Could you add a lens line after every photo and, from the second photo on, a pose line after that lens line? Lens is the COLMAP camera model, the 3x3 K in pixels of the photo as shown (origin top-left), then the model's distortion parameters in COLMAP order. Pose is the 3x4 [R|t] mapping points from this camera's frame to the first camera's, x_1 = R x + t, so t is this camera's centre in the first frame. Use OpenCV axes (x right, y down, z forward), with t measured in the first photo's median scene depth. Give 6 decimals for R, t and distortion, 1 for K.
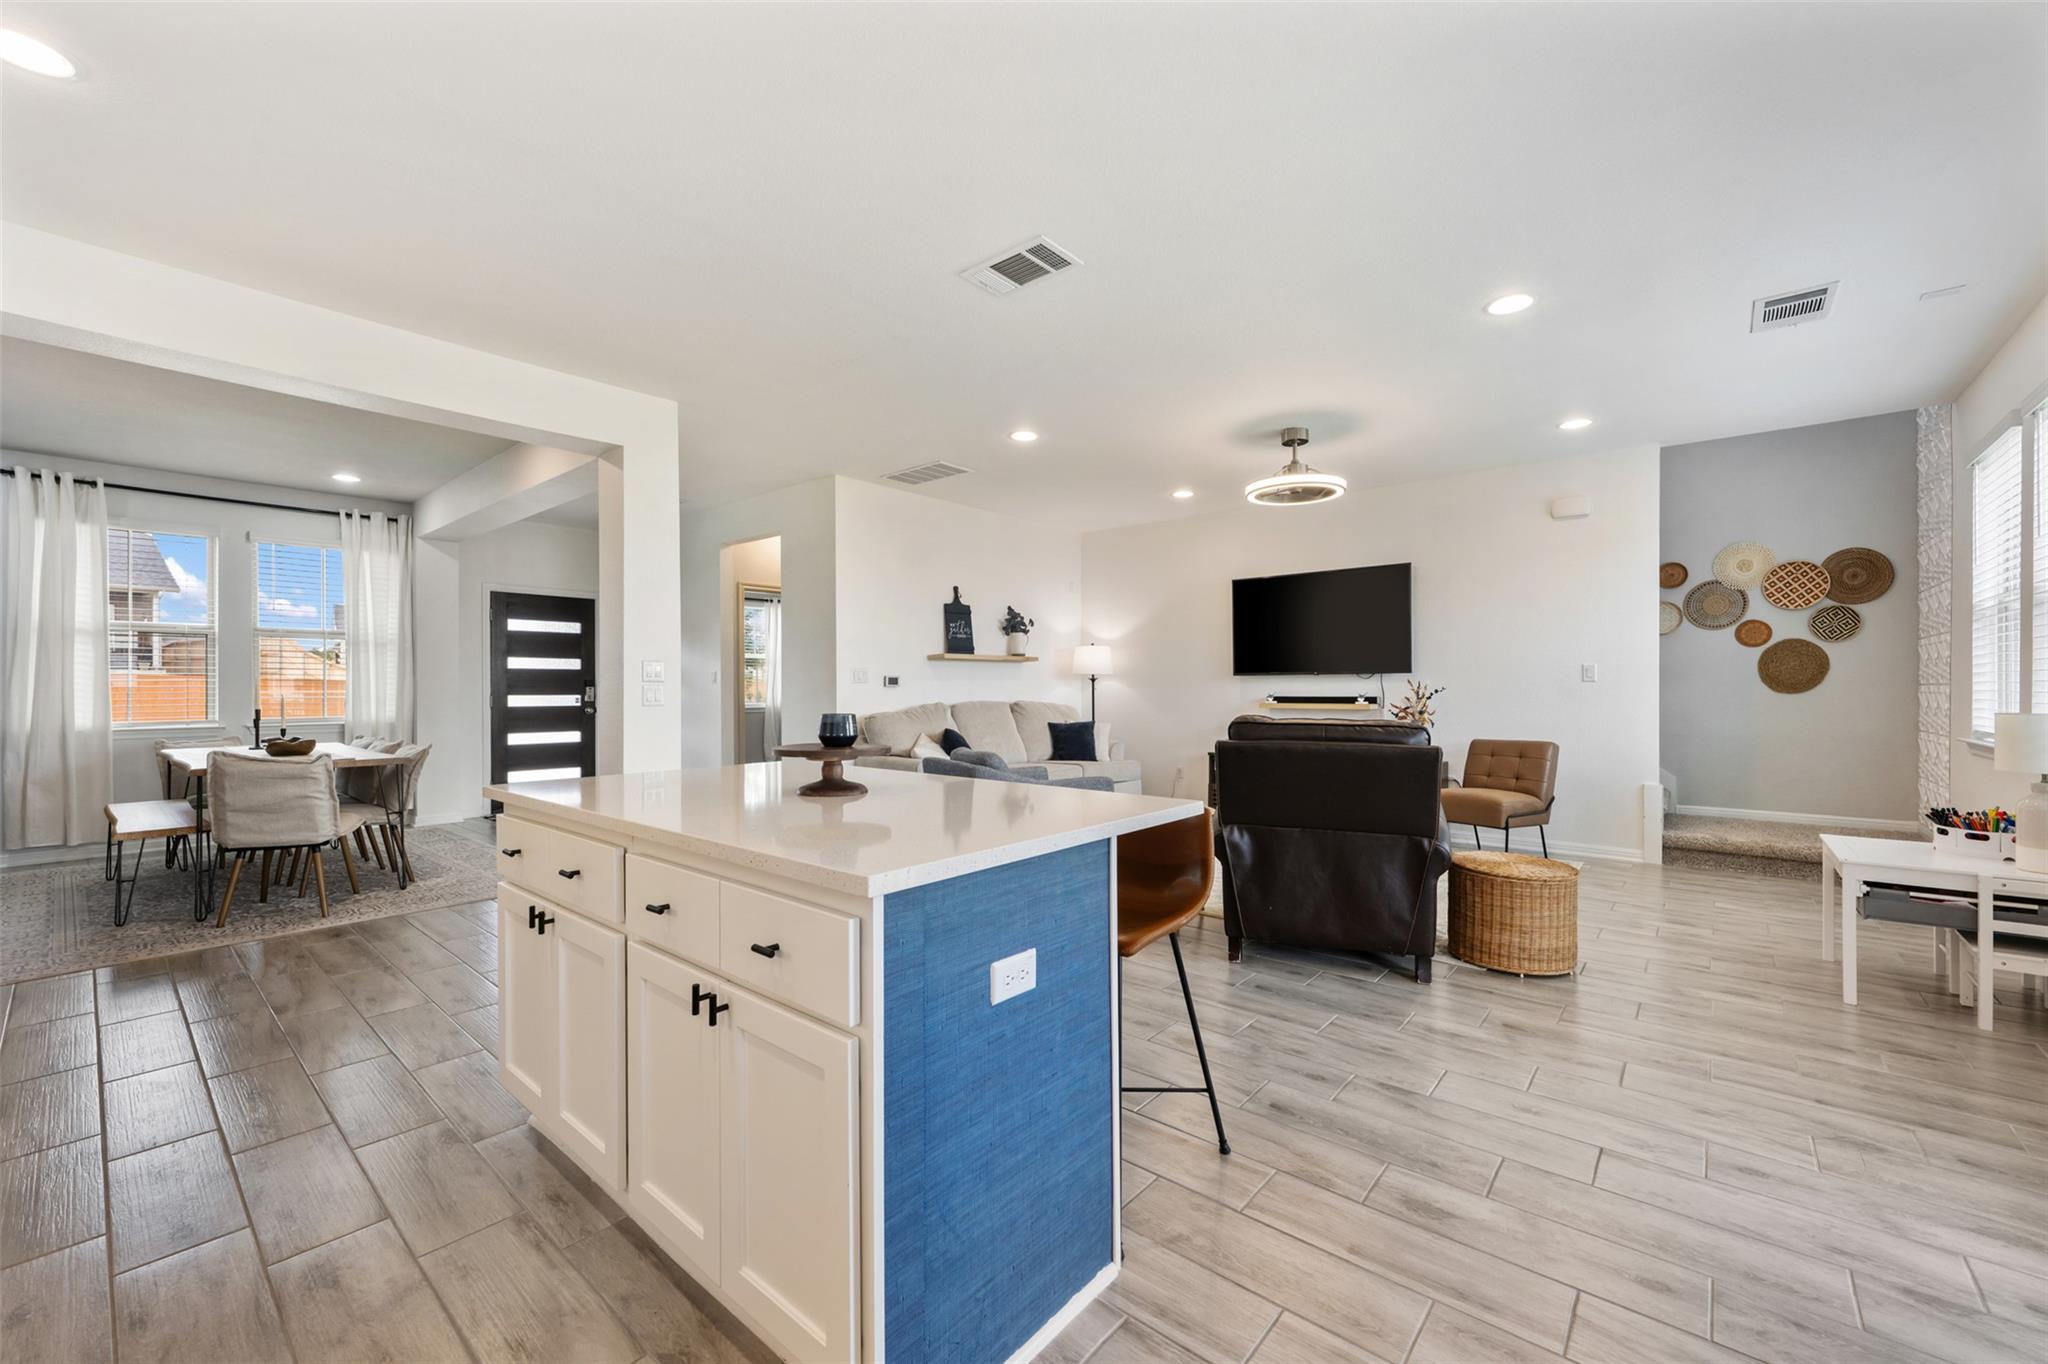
lens RADIAL K [[810.1, 0, 1016.7], [0, 810.1, 685.7], [0, 0, 1]] dist [-0.001070, 0.000253]
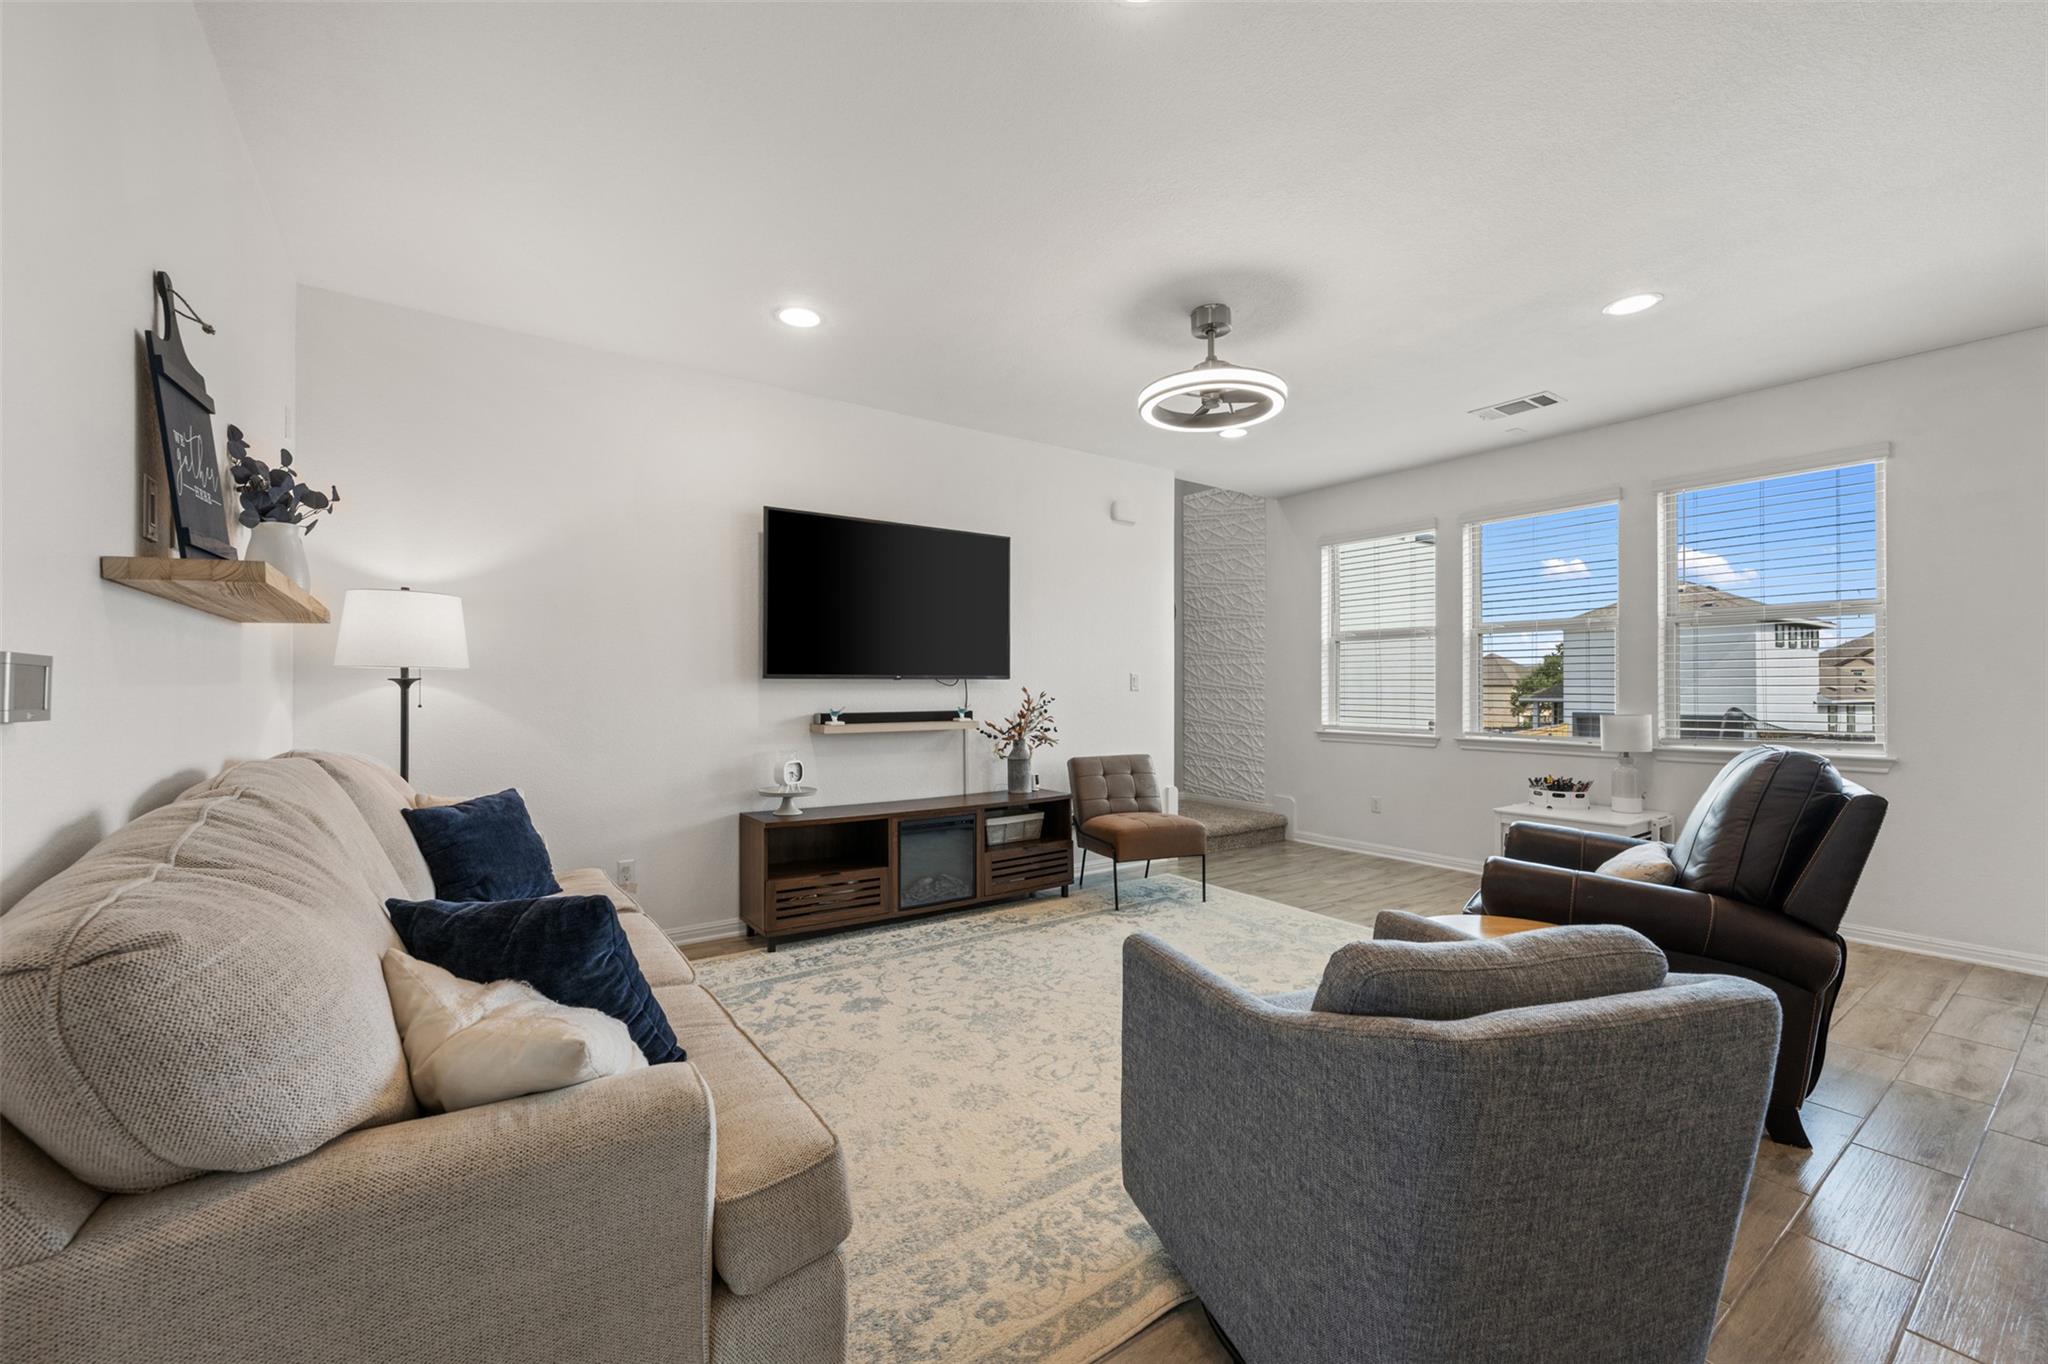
lens RADIAL K [[810.1, 0, 1023.4], [0, 810.1, 677.3], [0, 0, 1]] dist [-0.001070, 0.000253]
pose [[0.231736, 0.012749, 0.972695, -0.257343], [-0.001638, 0.999918, -0.012715, -0.006694], [-0.972777, 0.001353, 0.231738, 0.768279]]
